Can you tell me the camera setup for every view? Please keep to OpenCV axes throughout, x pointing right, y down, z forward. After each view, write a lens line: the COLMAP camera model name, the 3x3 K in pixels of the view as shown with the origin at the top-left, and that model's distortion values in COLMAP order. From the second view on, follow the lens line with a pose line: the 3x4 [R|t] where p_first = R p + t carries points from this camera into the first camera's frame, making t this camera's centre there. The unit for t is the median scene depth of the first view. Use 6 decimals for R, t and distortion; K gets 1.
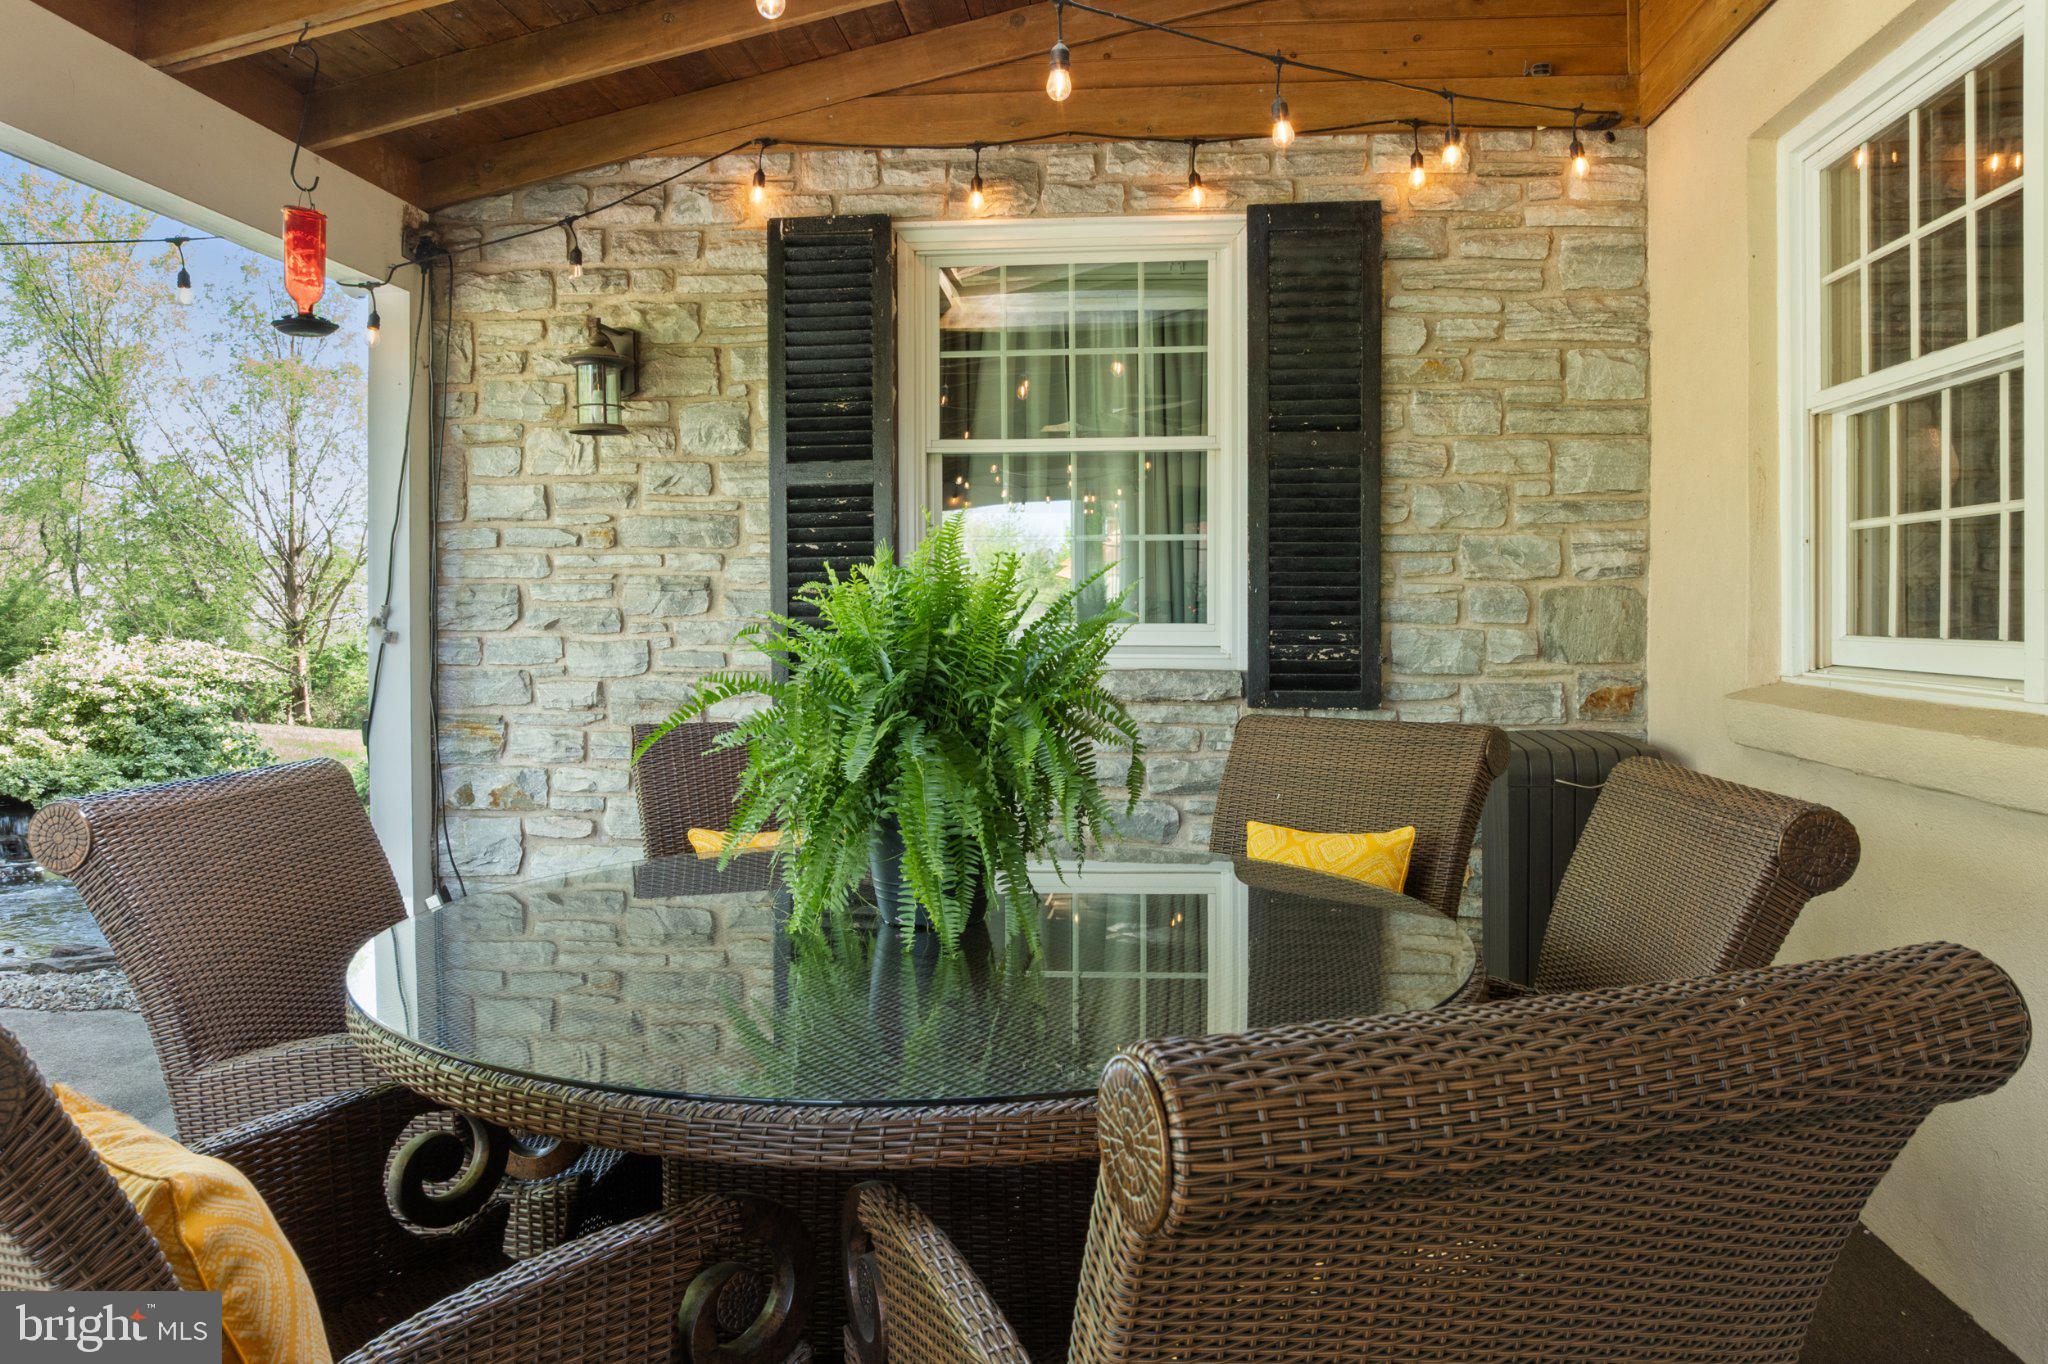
lens RADIAL K [[1467.1, 0, 1041.6], [0, 1467.1, 663.2], [0, 0, 1]] dist [-0.024256, -0.022263]
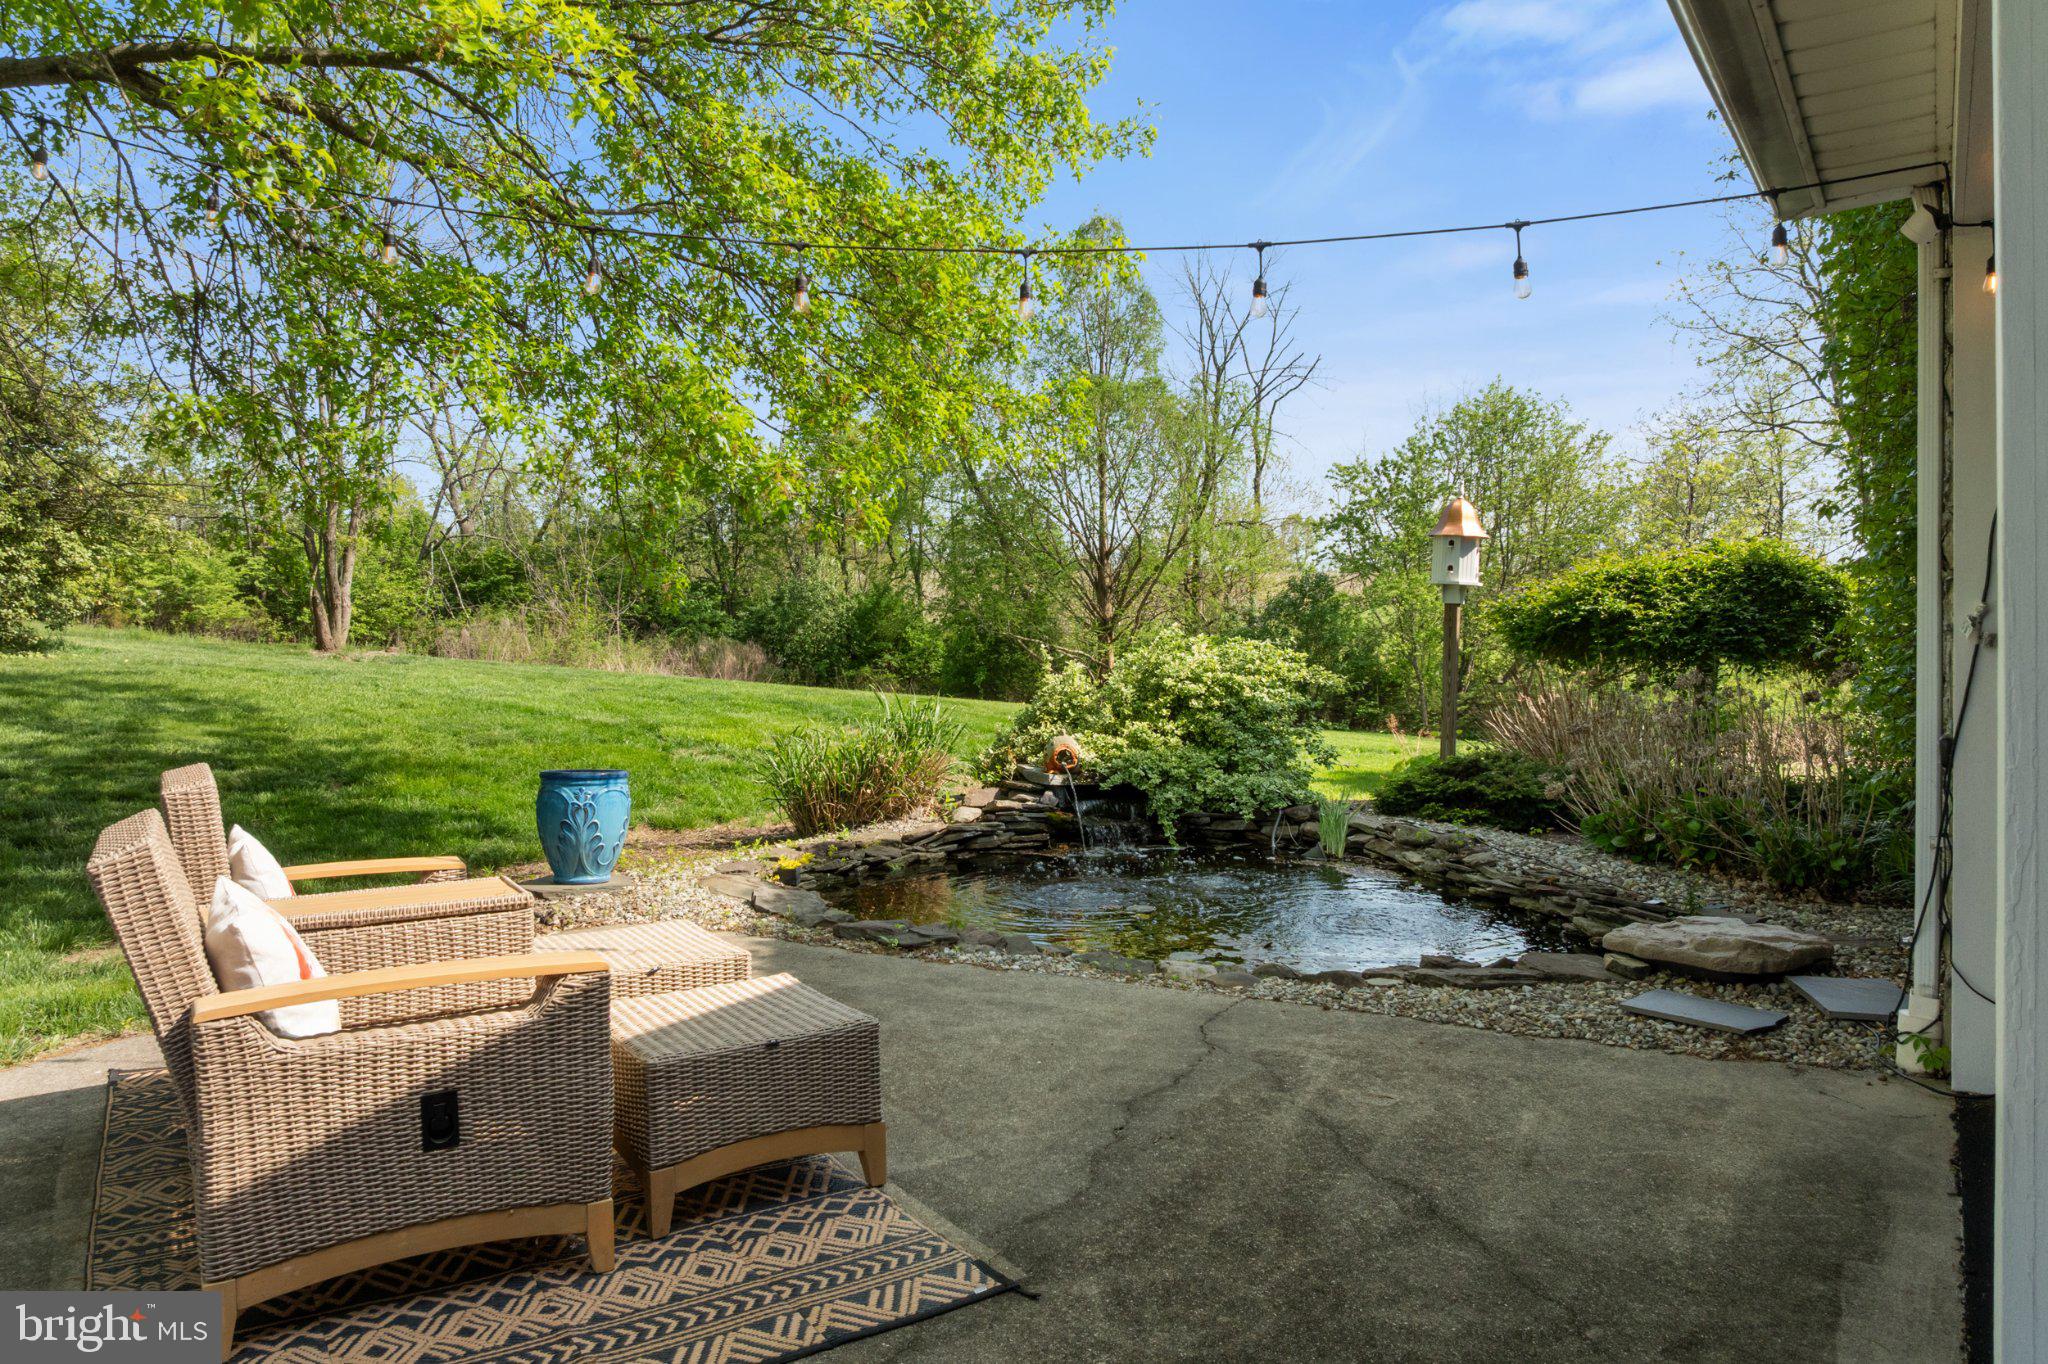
lens RADIAL K [[1467.1, 0, 1020.6], [0, 1467.1, 677.8], [0, 0, 1]] dist [-0.024256, -0.022263]
pose [[0.883721, 0.012258, -0.467854, -0.259887], [-0.006025, 0.999872, 0.014817, -0.002315], [0.467976, -0.010275, 0.883682, 0.002577]]
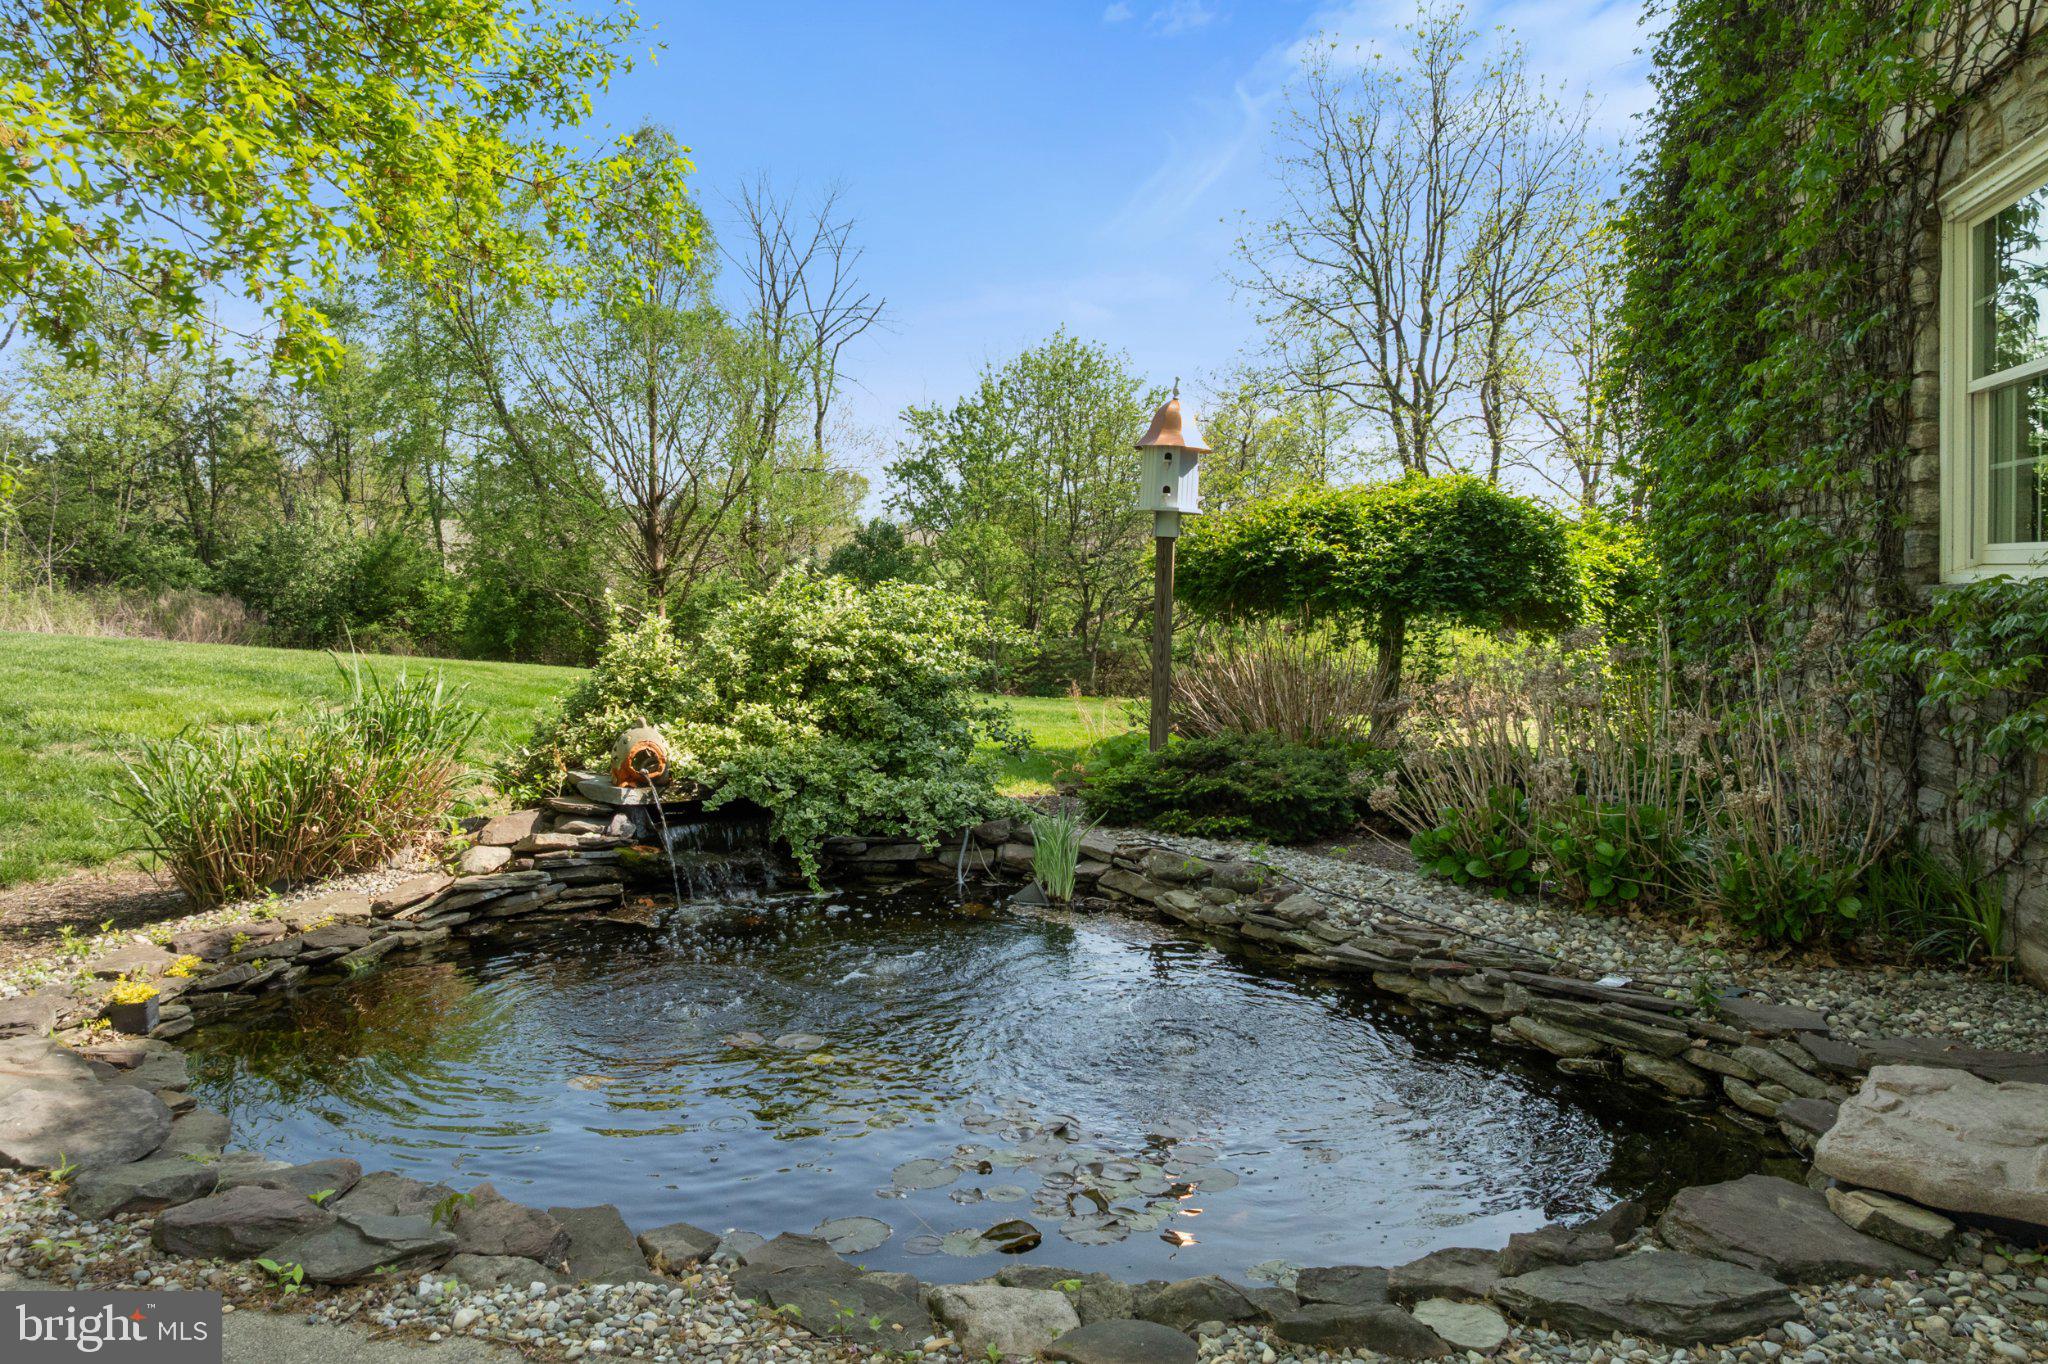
lens RADIAL K [[1467.1, 0, 1022.8], [0, 1467.1, 615.8], [0, 0, 1]] dist [-0.024256, -0.022263]
pose [[0.984128, 0.004635, -0.177399, -0.423321], [-0.004557, 0.999989, 0.000845, 0.000887], [0.177401, -0.000023, 0.984139, 0.294945]]
